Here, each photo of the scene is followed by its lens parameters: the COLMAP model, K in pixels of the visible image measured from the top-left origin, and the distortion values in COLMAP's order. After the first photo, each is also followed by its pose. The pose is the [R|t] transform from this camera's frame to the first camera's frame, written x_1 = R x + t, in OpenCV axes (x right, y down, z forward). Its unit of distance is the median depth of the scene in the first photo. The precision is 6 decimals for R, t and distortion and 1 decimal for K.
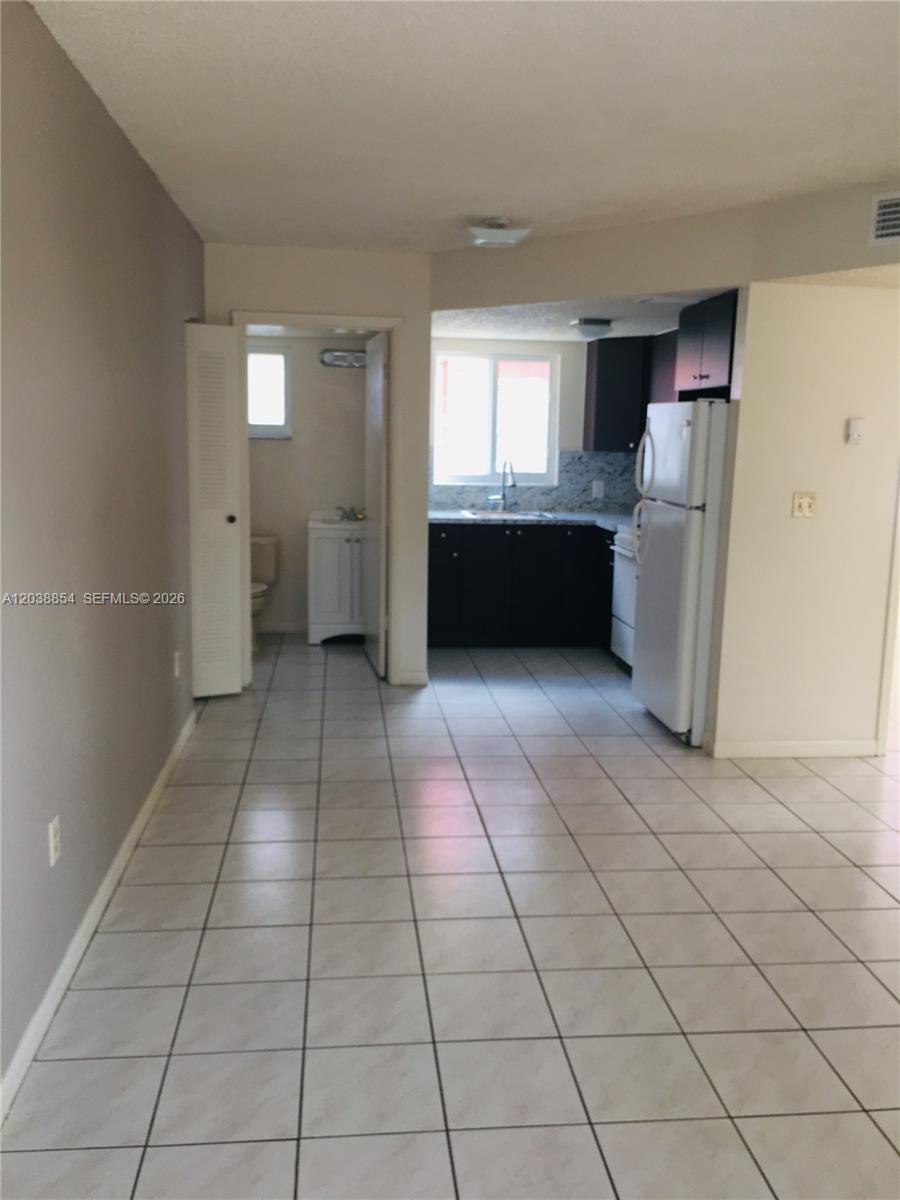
lens RADIAL K [[1028.7, 0, 450.0], [0, 1028.7, 600.0], [0, 0, 1]] dist [0.032833, -0.007144]
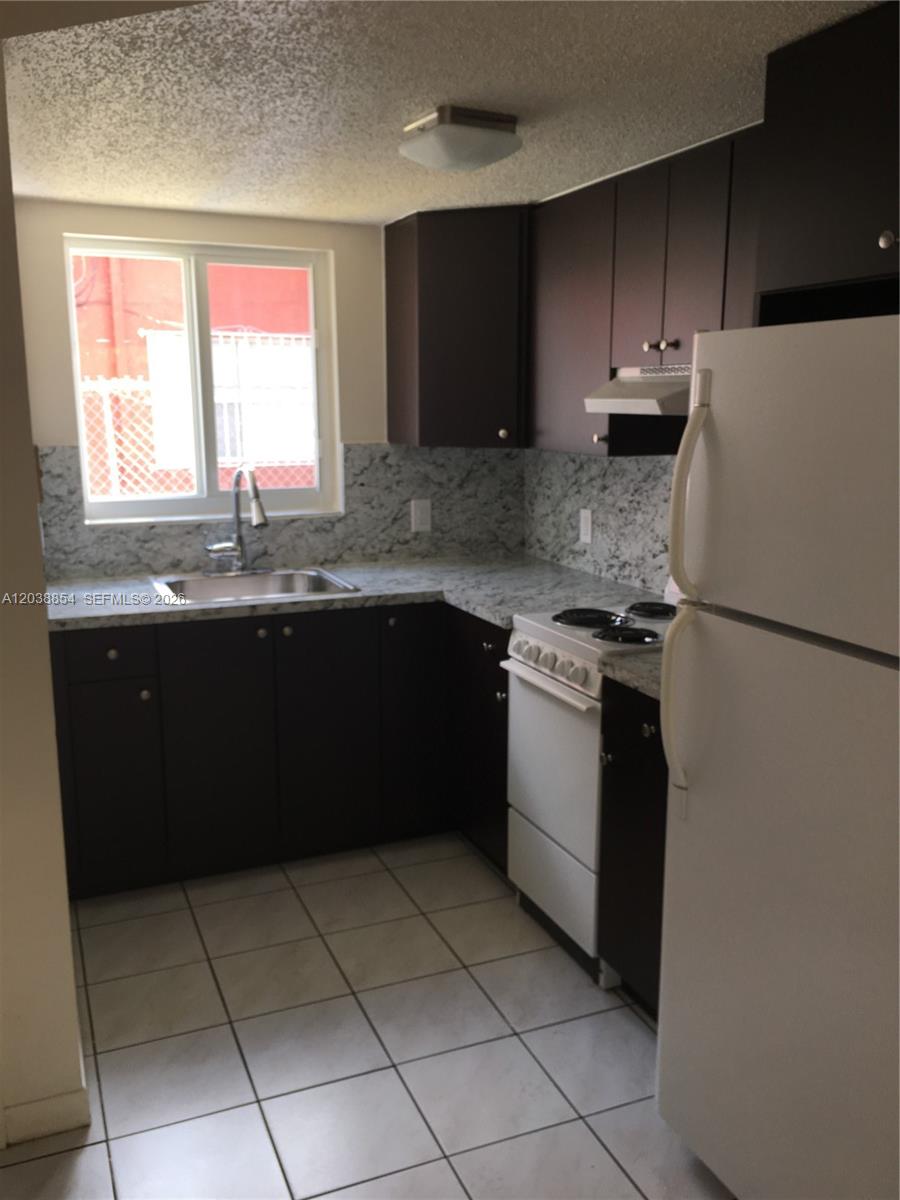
lens RADIAL K [[1028.7, 0, 450.0], [0, 1028.7, 600.0], [0, 0, 1]] dist [0.032833, -0.007144]
pose [[0.957281, -0.074580, 0.279375, 0.009025], [0.065498, 0.996980, 0.041716, -0.086594], [-0.281643, -0.021635, 0.959275, 0.498824]]
